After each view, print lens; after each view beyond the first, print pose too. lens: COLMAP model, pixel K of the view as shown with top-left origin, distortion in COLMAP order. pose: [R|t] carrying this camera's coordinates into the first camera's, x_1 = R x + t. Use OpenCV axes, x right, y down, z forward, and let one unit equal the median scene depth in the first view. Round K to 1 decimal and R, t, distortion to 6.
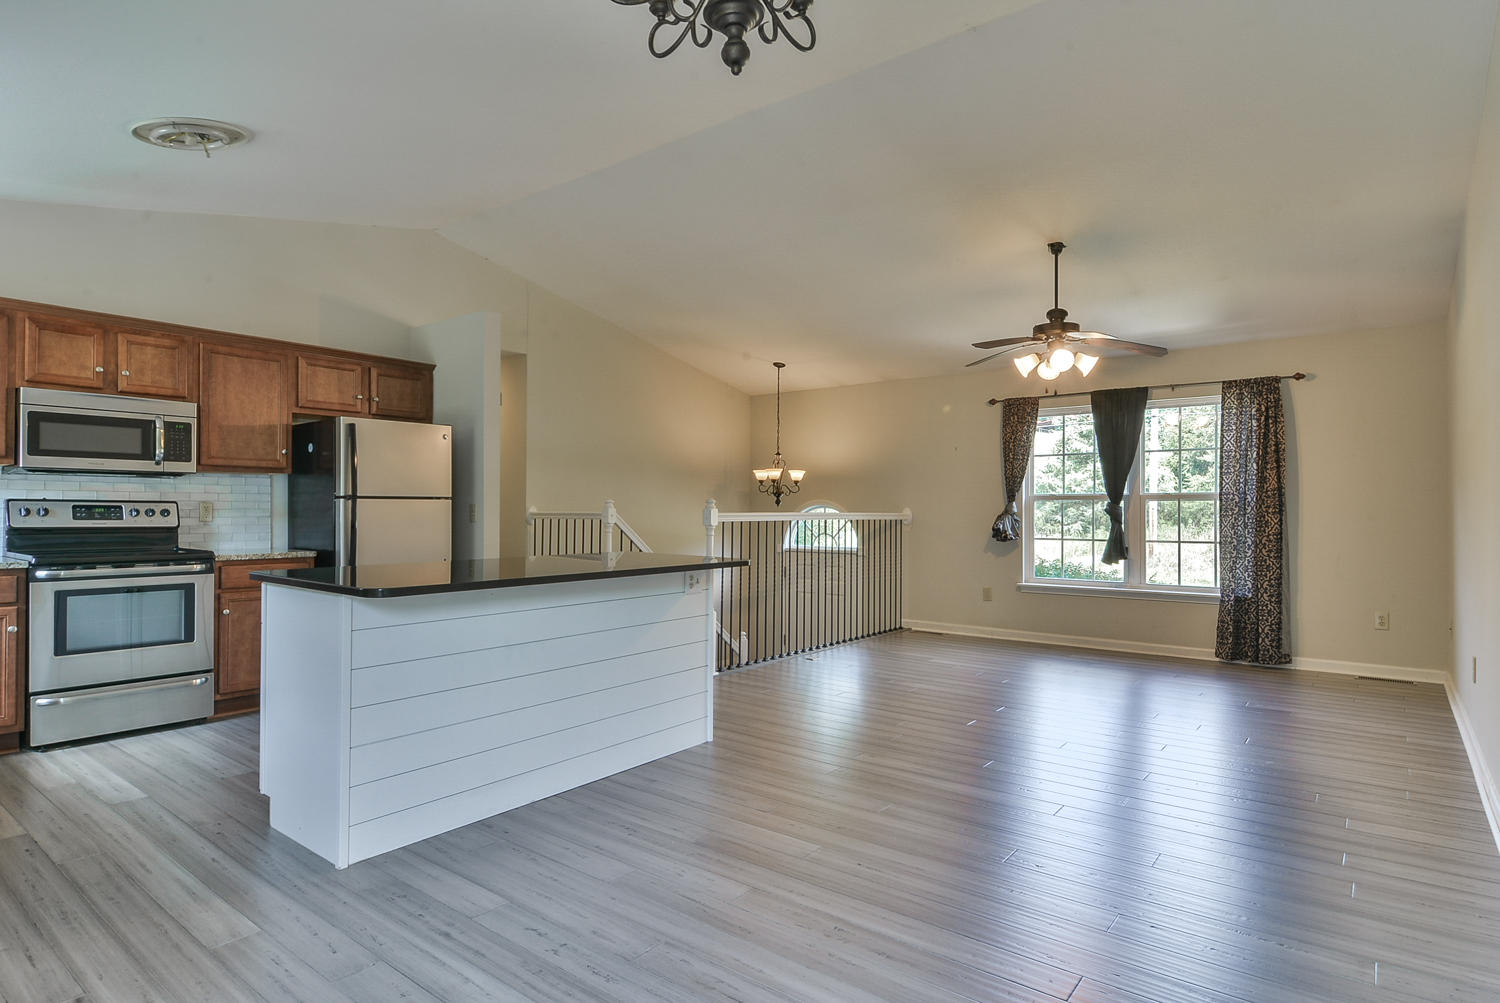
lens RADIAL K [[804.8, 0, 747.5], [0, 804.8, 509.9], [0, 0, 1]] dist [0.001830, 0.000143]
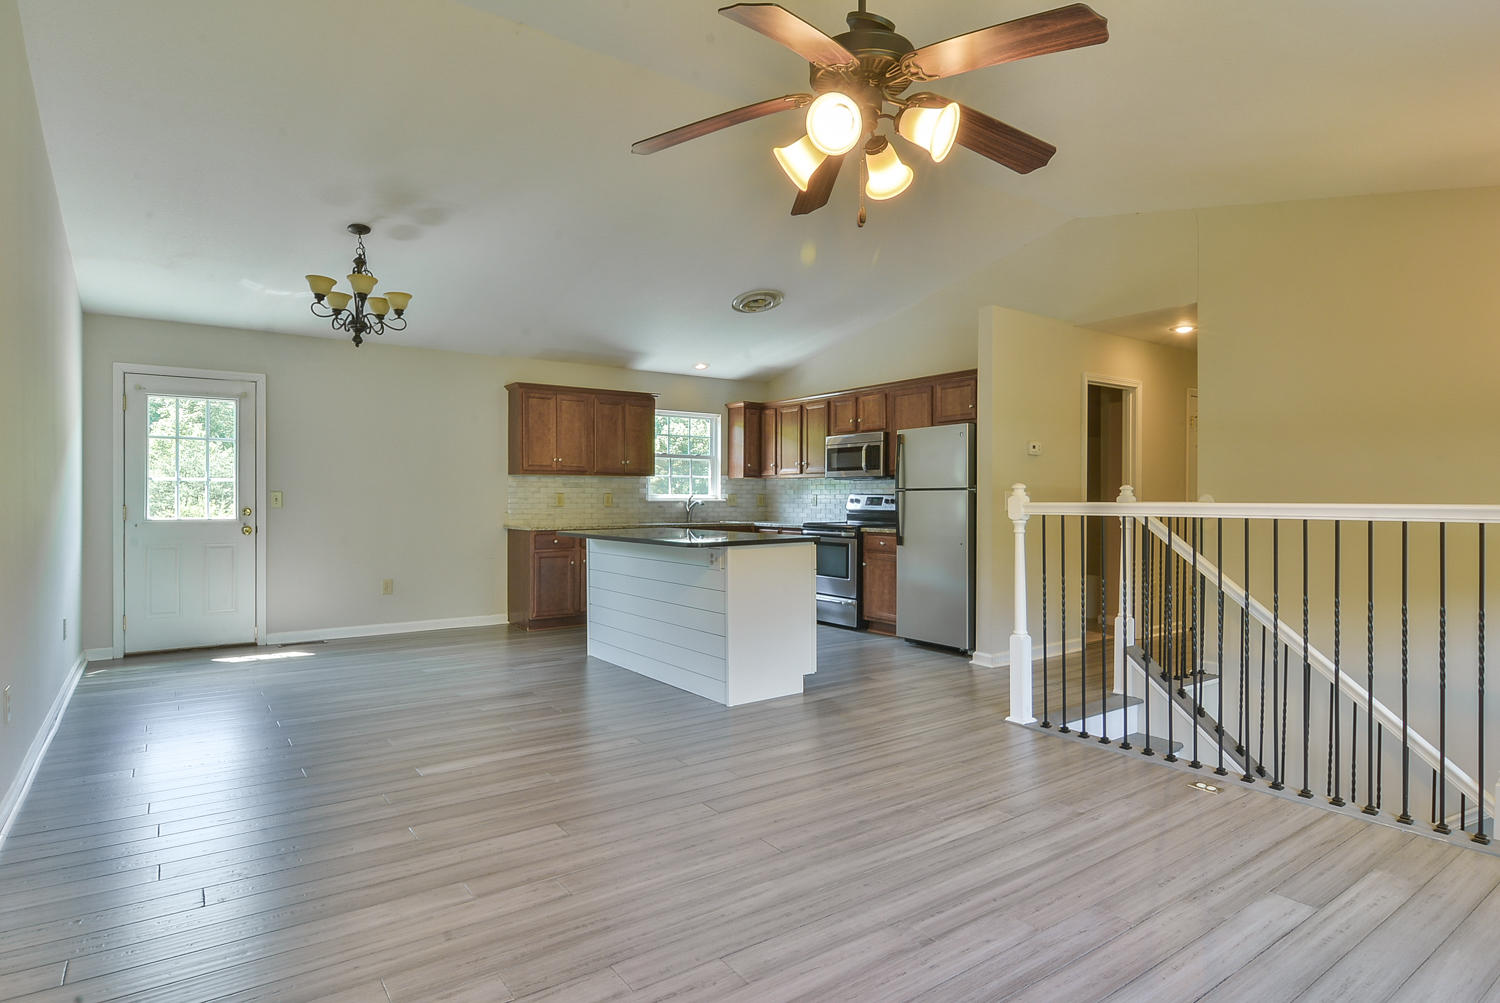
lens RADIAL K [[822.1, 0, 737.1], [0, 822.1, 499.6], [0, 0, 1]] dist [0.004332, -0.018301]
pose [[-0.282043, -0.003608, -0.959395, 0.692594], [-0.002097, 0.999993, -0.003144, 0.003438], [0.959400, 0.001125, -0.282048, 0.883548]]
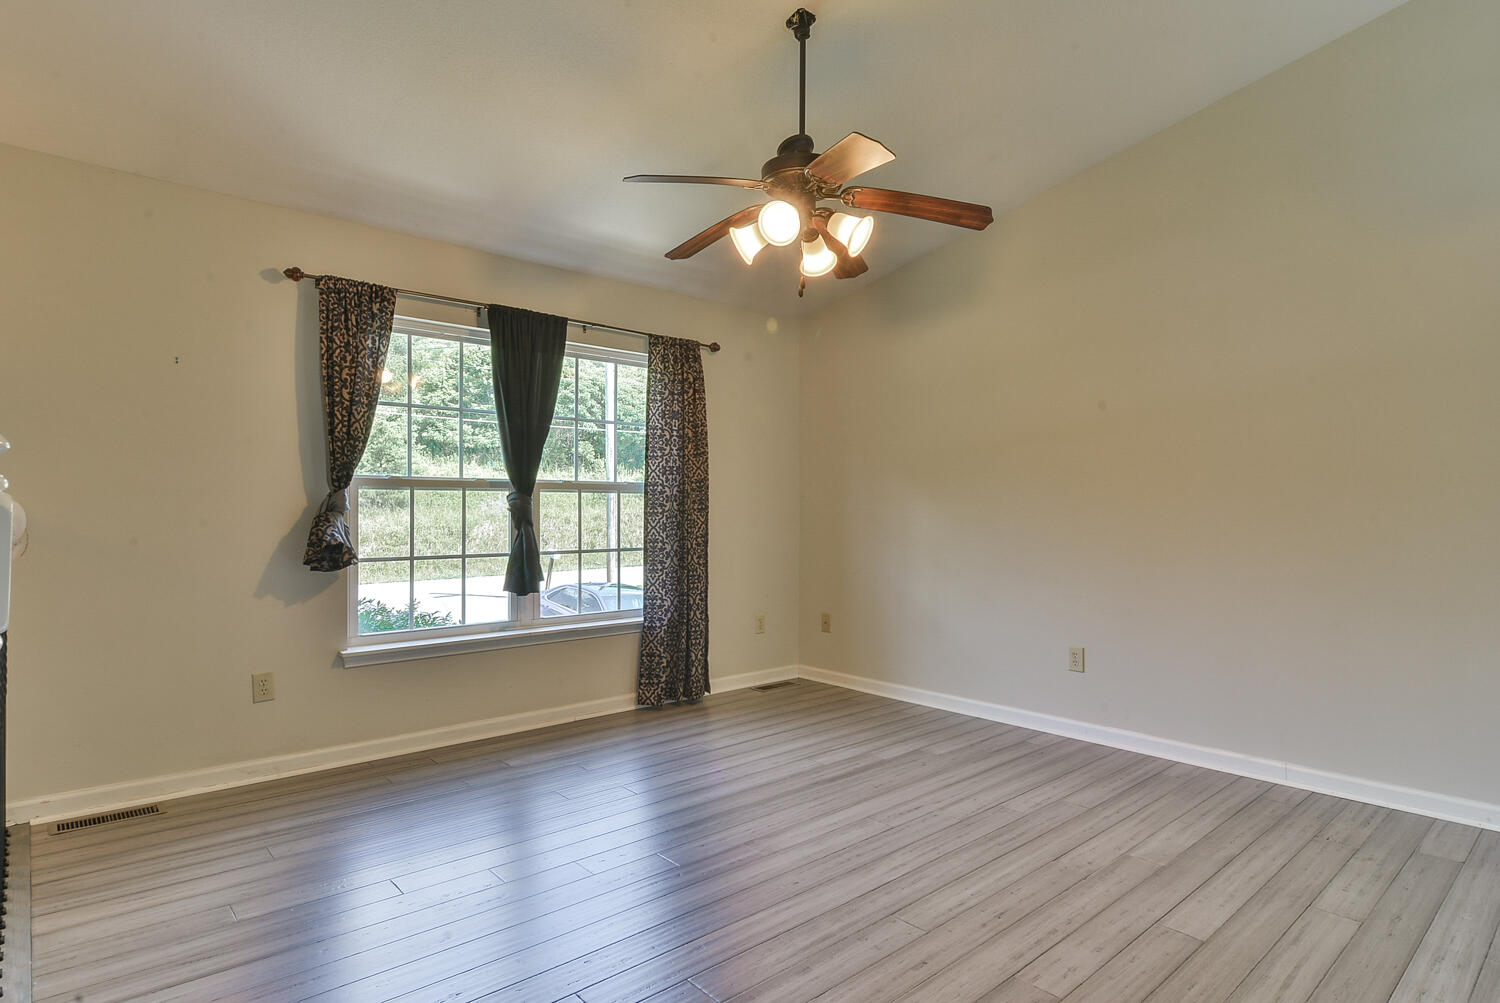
lens RADIAL K [[804.8, 0, 747.5], [0, 804.8, 509.9], [0, 0, 1]] dist [0.001830, 0.000143]
pose [[0.173653, -0.003872, 0.984799, -0.132491], [-0.003330, 0.999984, 0.004518, 0.000171], [-0.984801, -0.004064, 0.173638, 0.782967]]
